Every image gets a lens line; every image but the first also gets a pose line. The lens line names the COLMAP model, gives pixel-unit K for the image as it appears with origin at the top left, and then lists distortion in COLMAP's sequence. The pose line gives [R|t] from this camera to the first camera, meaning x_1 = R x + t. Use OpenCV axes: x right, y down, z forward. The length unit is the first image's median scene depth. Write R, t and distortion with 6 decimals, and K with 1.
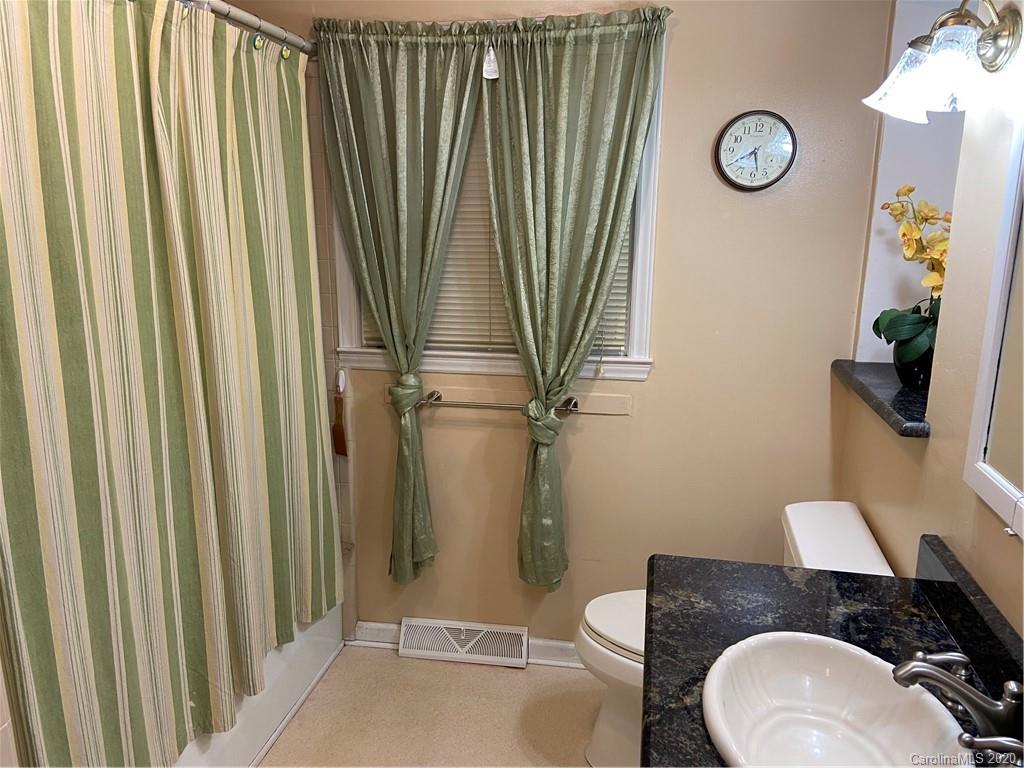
lens RADIAL K [[768.2, 0, 508.1], [0, 768.2, 379.7], [0, 0, 1]] dist [0.120712, -0.136816]
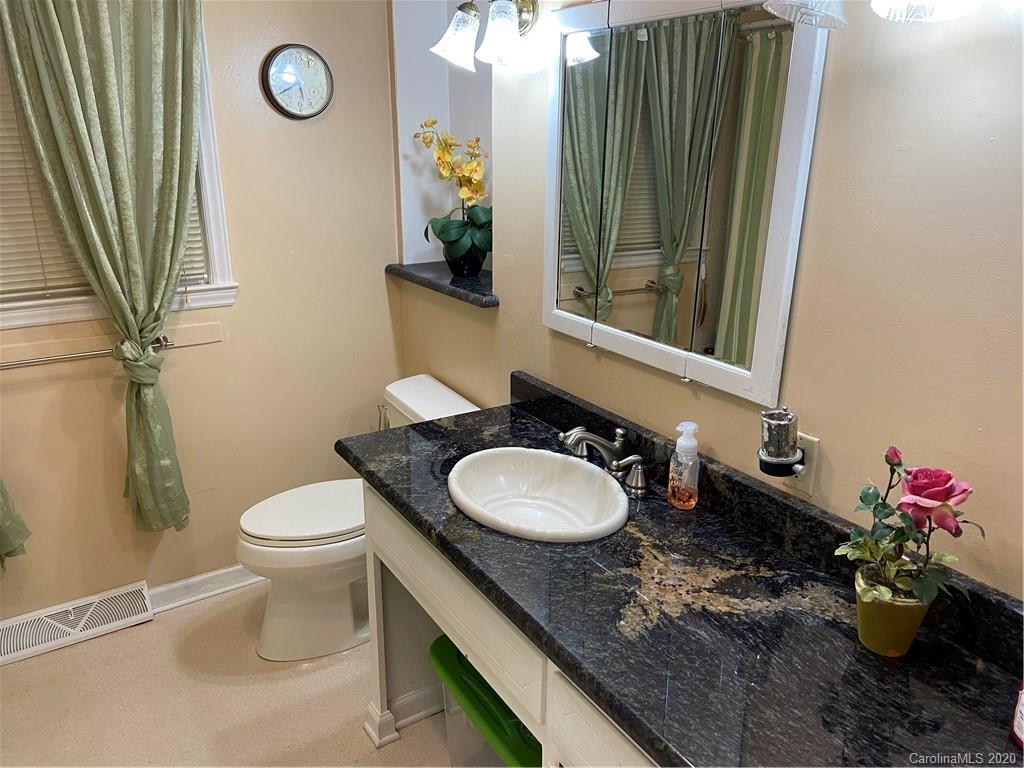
lens RADIAL K [[767.6, 0, 510.6], [0, 767.6, 380.6], [0, 0, 1]] dist [0.126023, -0.159029]
pose [[0.727083, -0.207544, 0.654428, -0.270914], [0.150696, 0.978212, 0.142802, 0.008086], [-0.669807, -0.005209, 0.742517, -0.026877]]
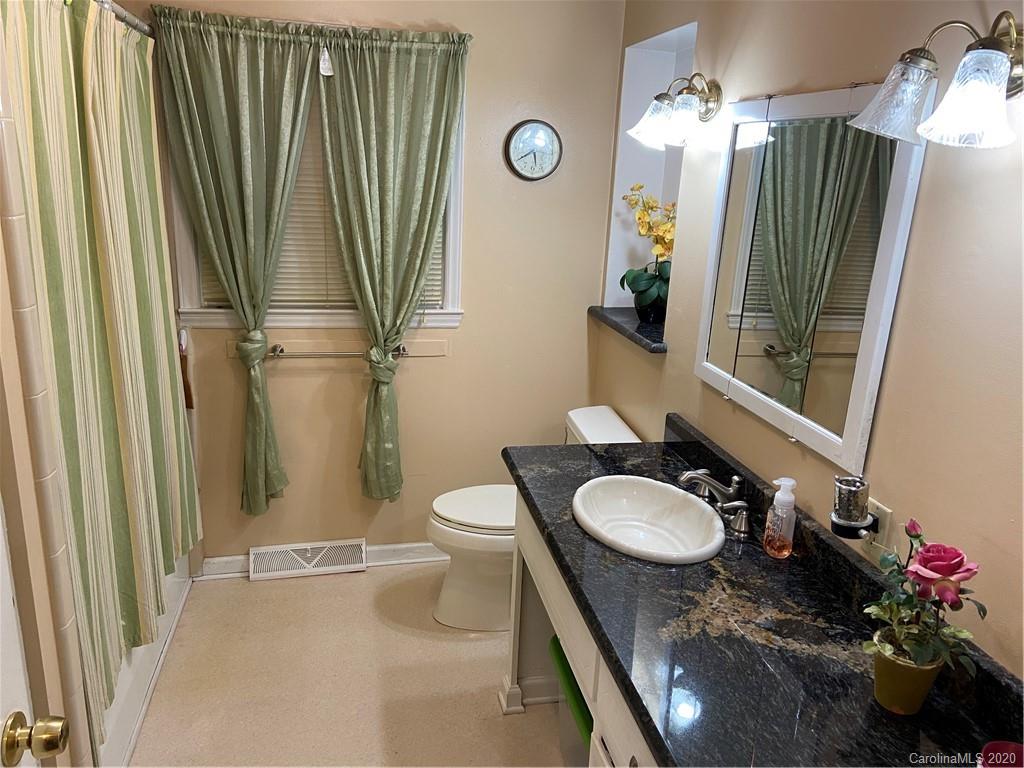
lens RADIAL K [[767.6, 0, 510.6], [0, 767.6, 380.6], [0, 0, 1]] dist [0.126023, -0.159029]
pose [[0.922593, -0.068405, 0.379661, -0.241059], [0.047013, 0.996755, 0.065347, 0.010047], [-0.382899, -0.042440, 0.922815, -0.213534]]
